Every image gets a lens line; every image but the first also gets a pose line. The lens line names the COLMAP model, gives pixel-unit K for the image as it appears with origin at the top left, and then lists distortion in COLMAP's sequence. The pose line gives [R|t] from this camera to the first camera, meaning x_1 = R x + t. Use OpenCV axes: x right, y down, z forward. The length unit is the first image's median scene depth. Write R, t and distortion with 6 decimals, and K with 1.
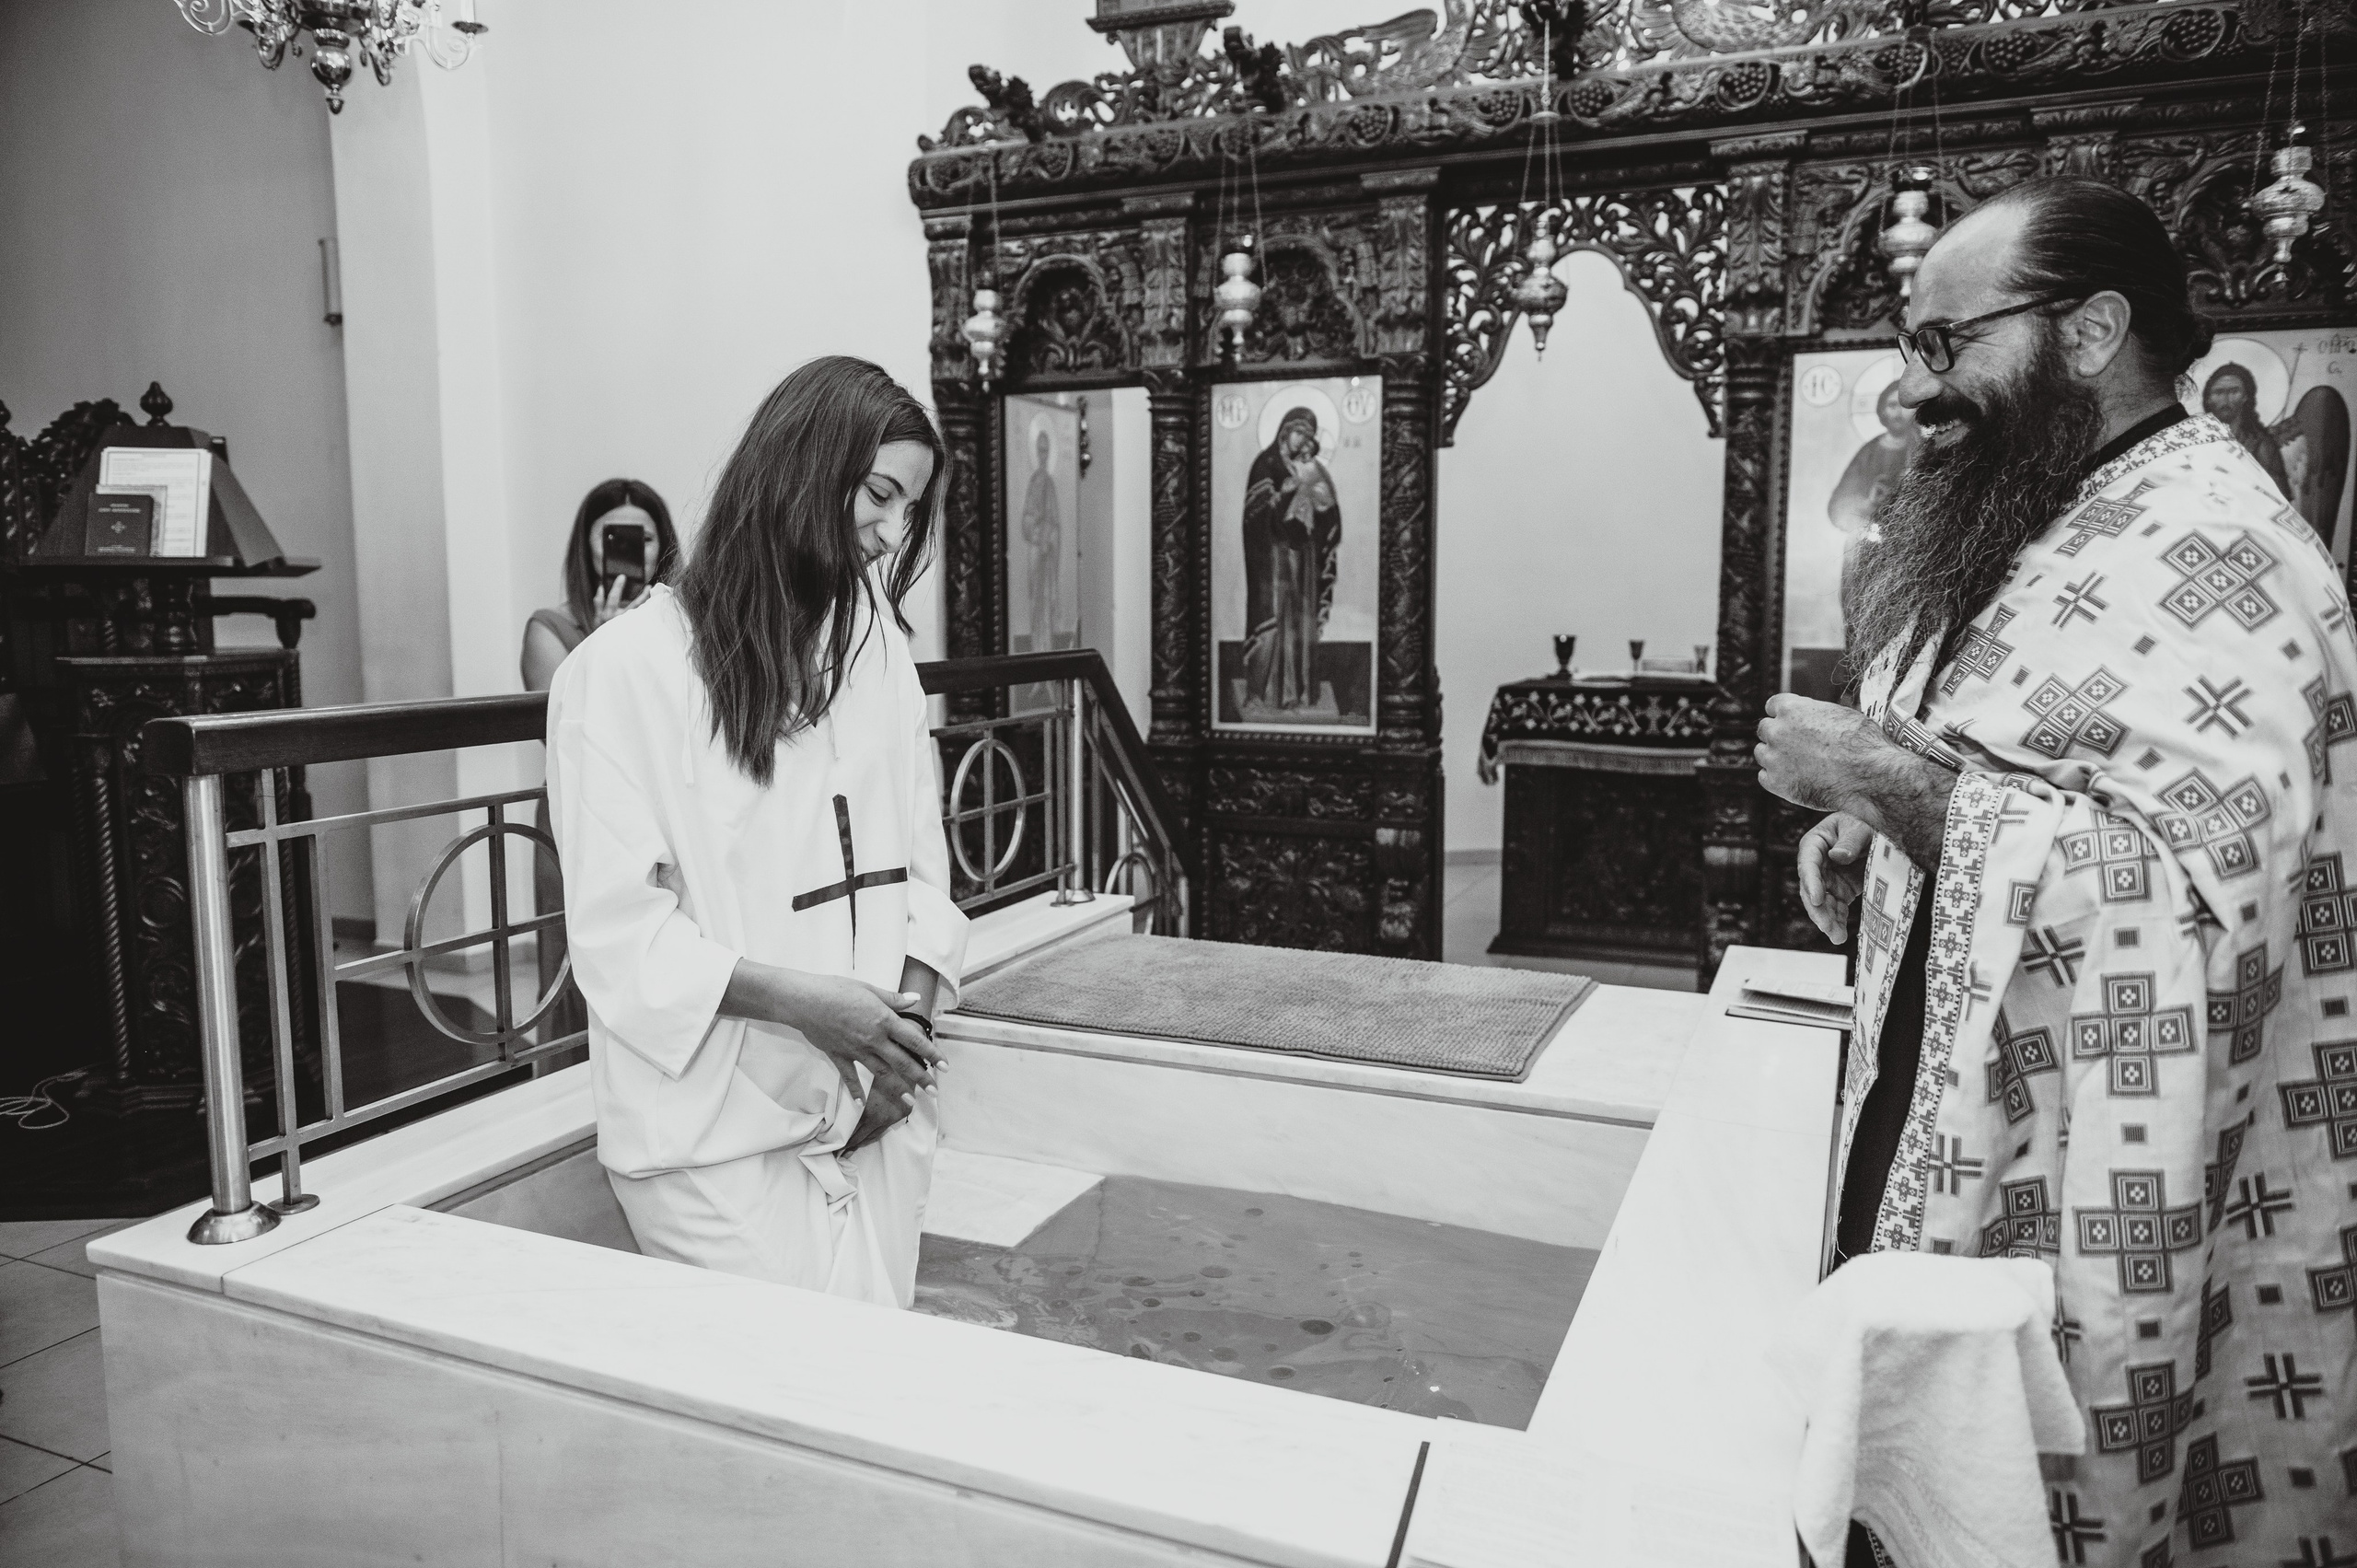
lens RADIAL K [[1618.0, 0, 1183.4], [0, 1618.0, 770.4], [0, 0, 1]] dist [0.002602, -0.002266]
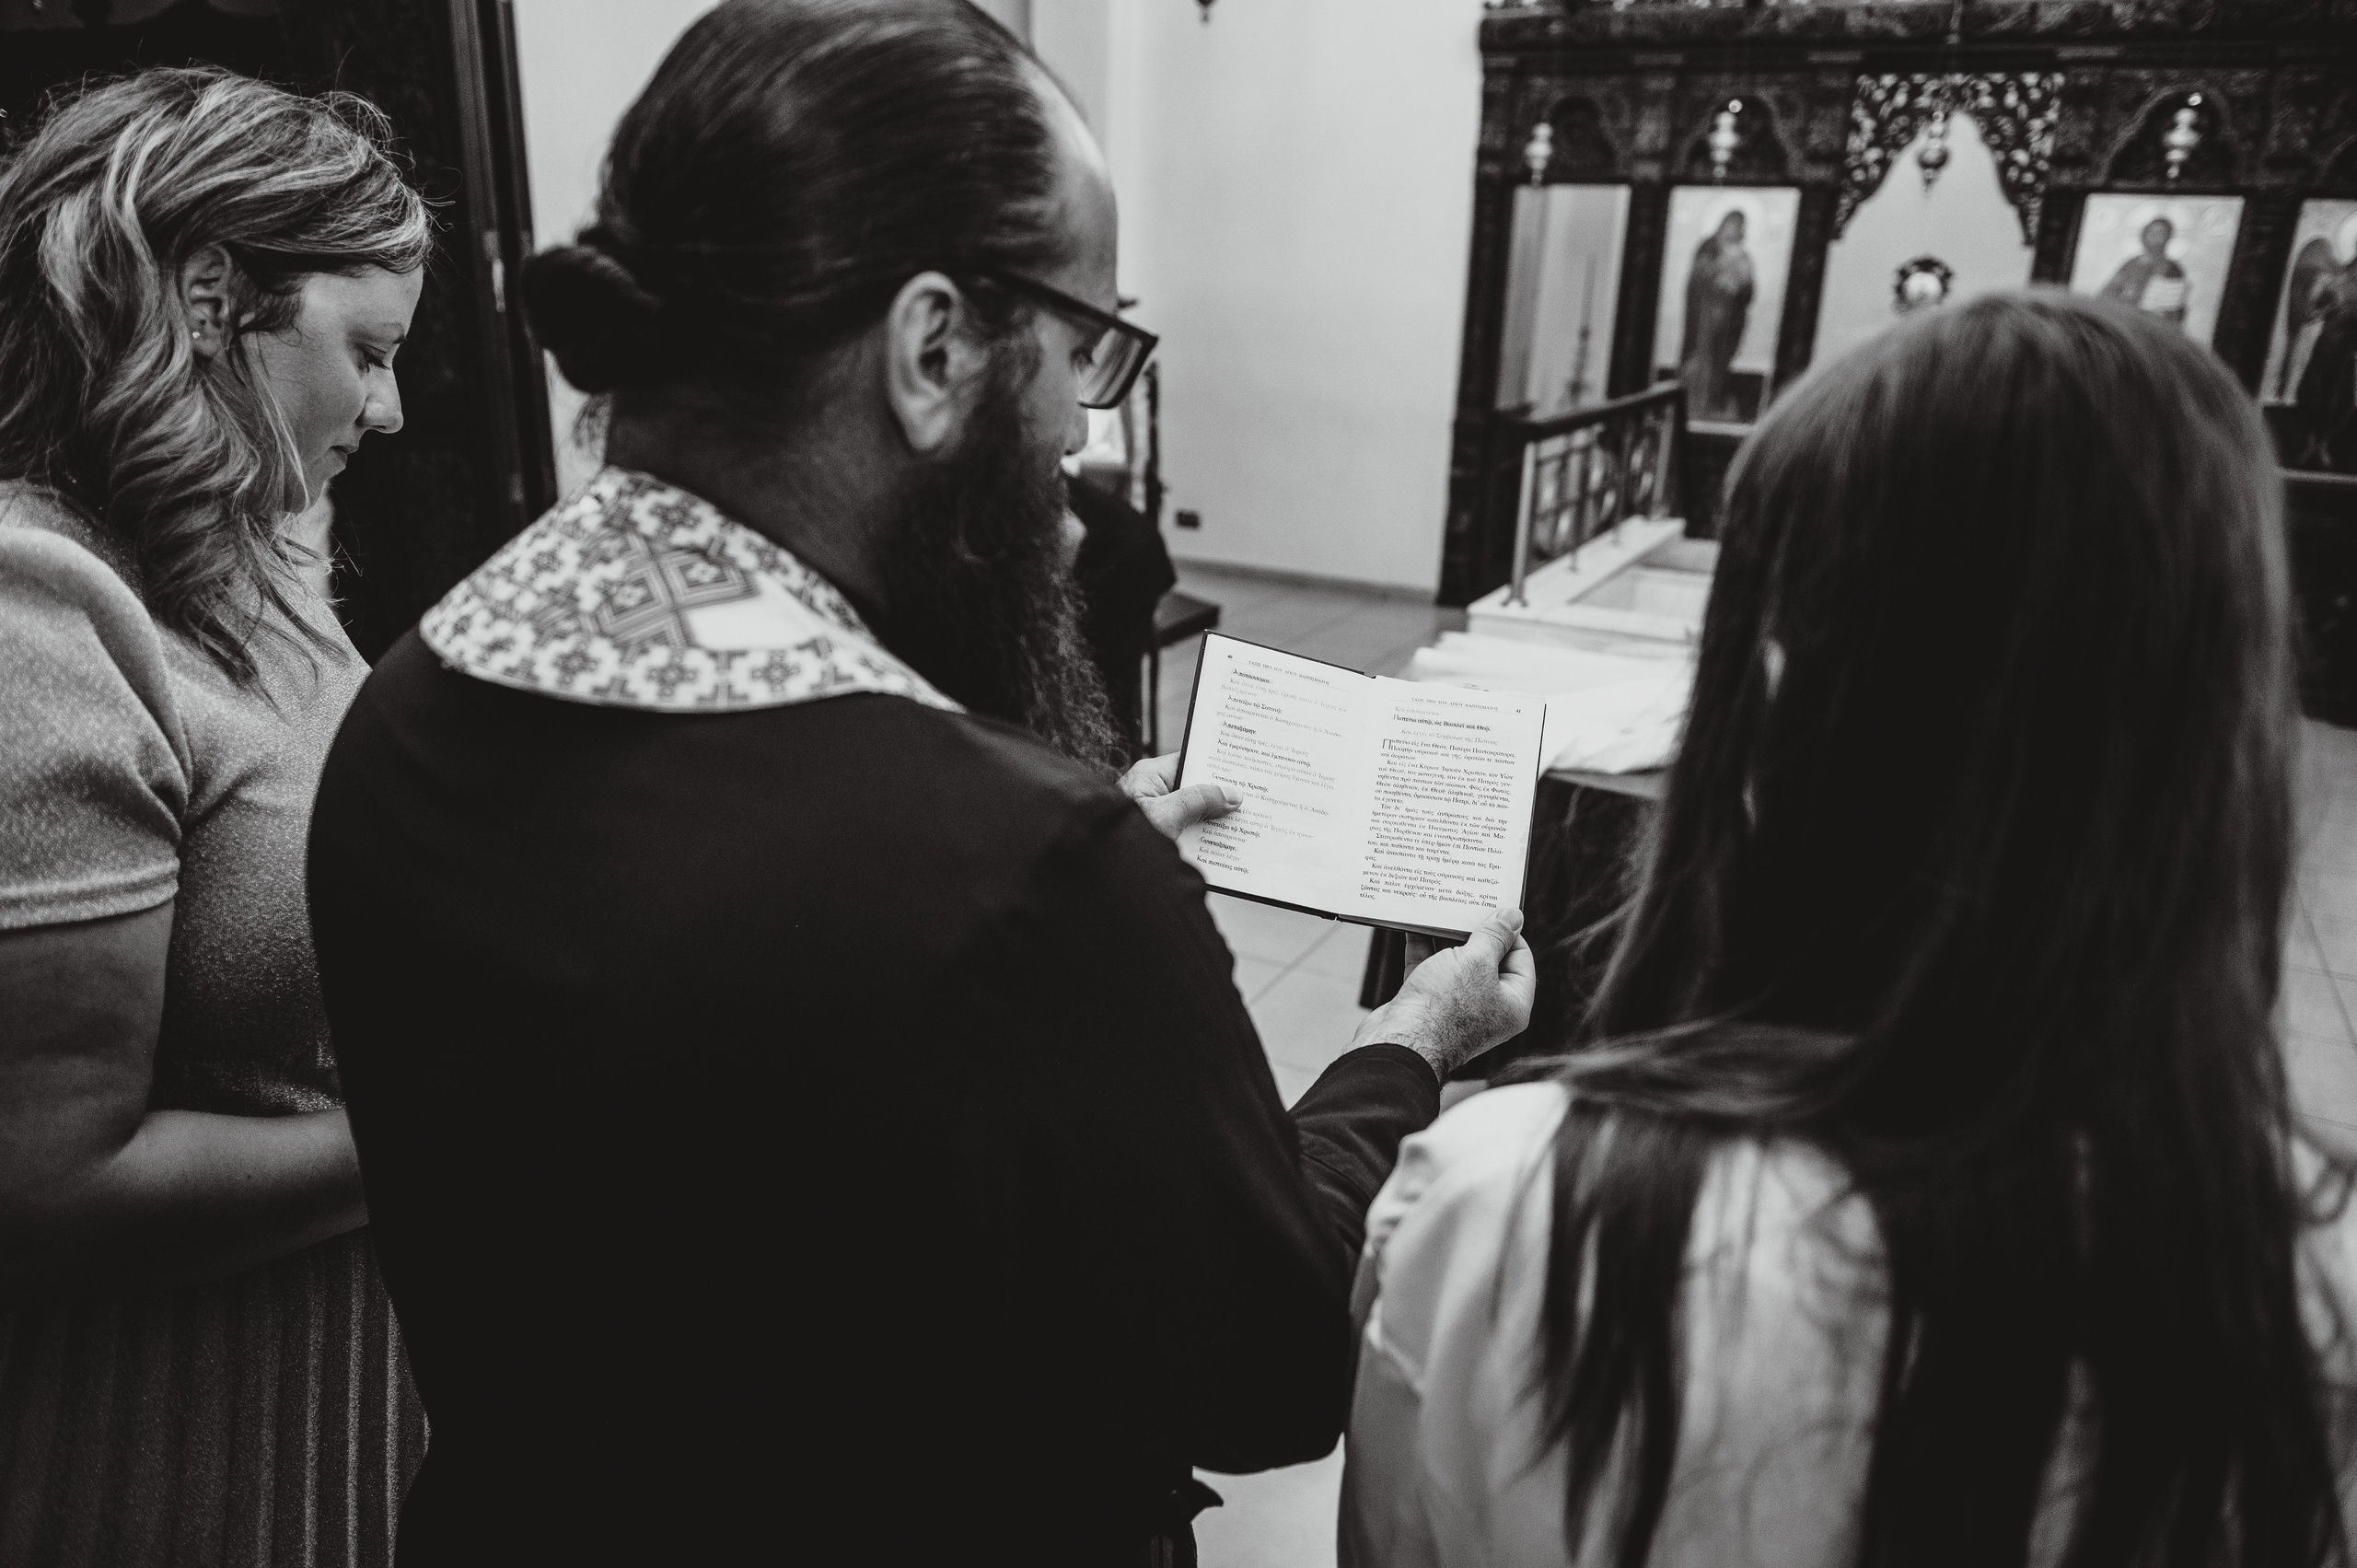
lens RADIAL K [[1618.0, 0, 1183.4], [0, 1618.0, 770.4], [0, 0, 1]] dist [0.002602, -0.002266]
pose [[0.996290, 0.059506, -0.062173, -0.341912], [-0.046336, 0.979680, 0.195140, 0.016976], [0.072521, -0.191535, 0.978803, -0.652032]]
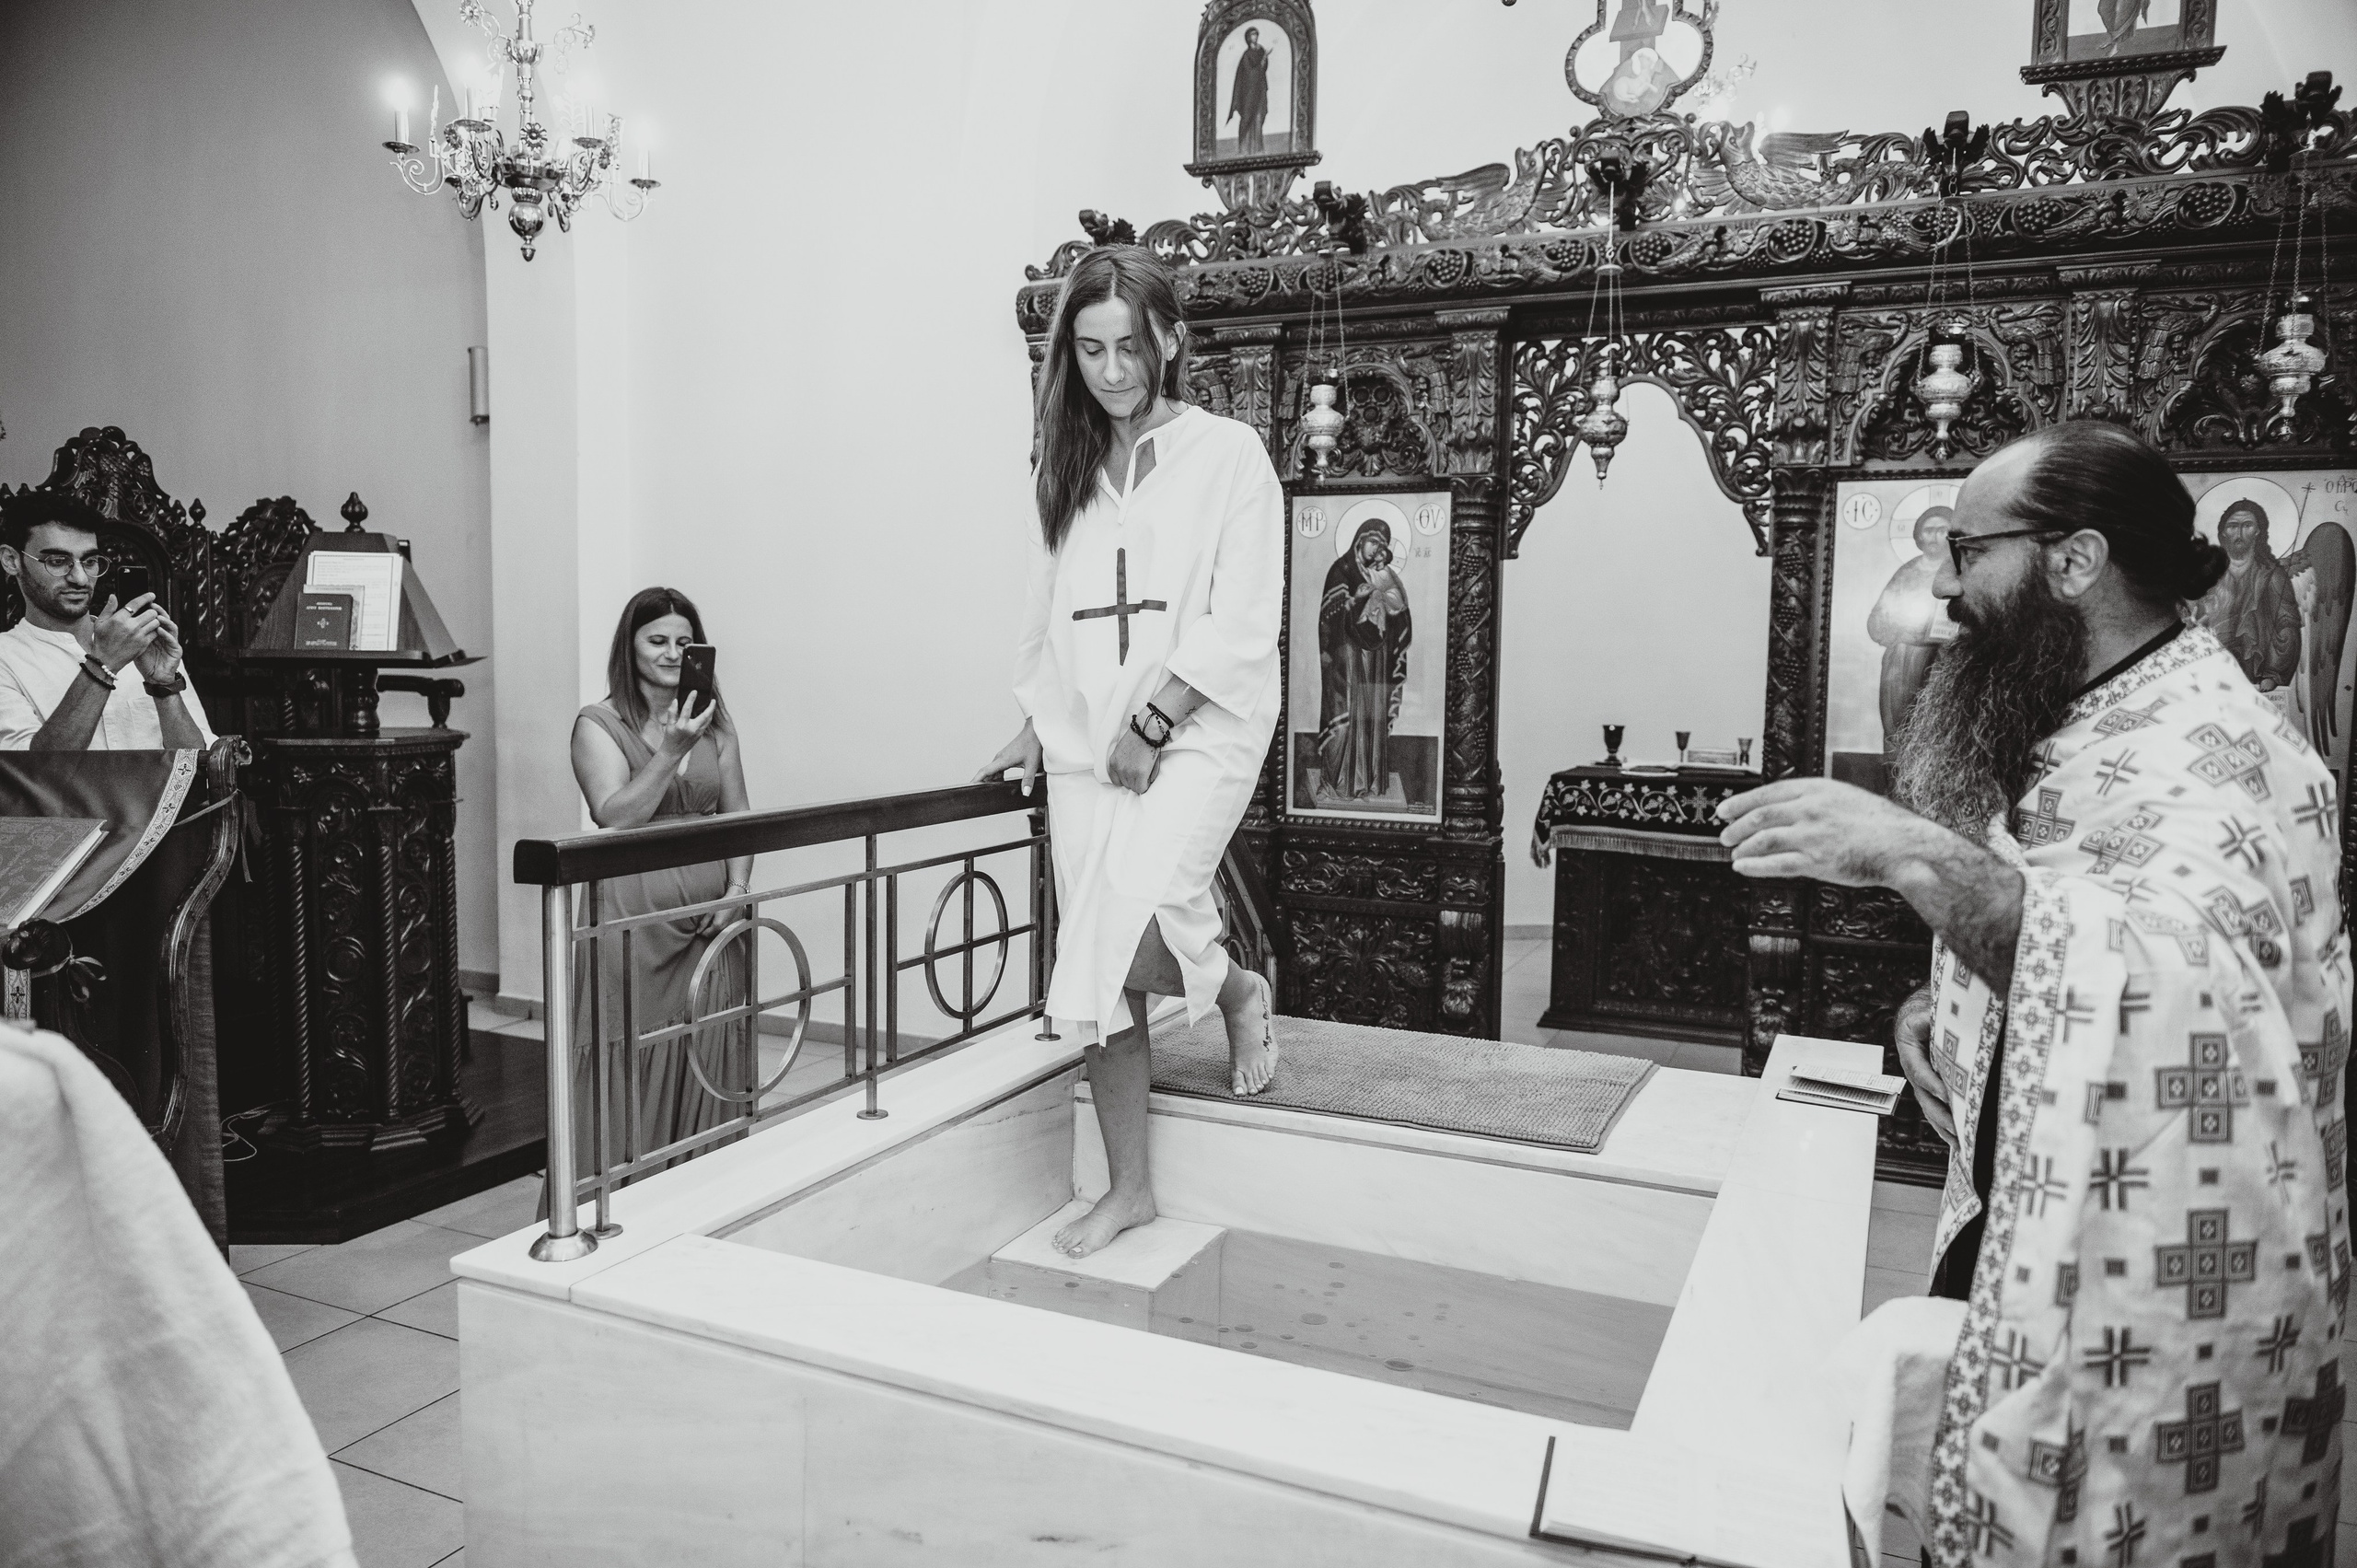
lens RADIAL K [[1604.9, 0, 1169.2], [0, 1604.9, 782.9], [0, 0, 1]] dist [0.000714, -0.006701]
pose [[0.999397, 0.017142, -0.030193, -0.032765], [-0.018006, 0.999429, -0.028582, -0.016451], [0.029686, 0.029108, 0.999135, -0.078502]]
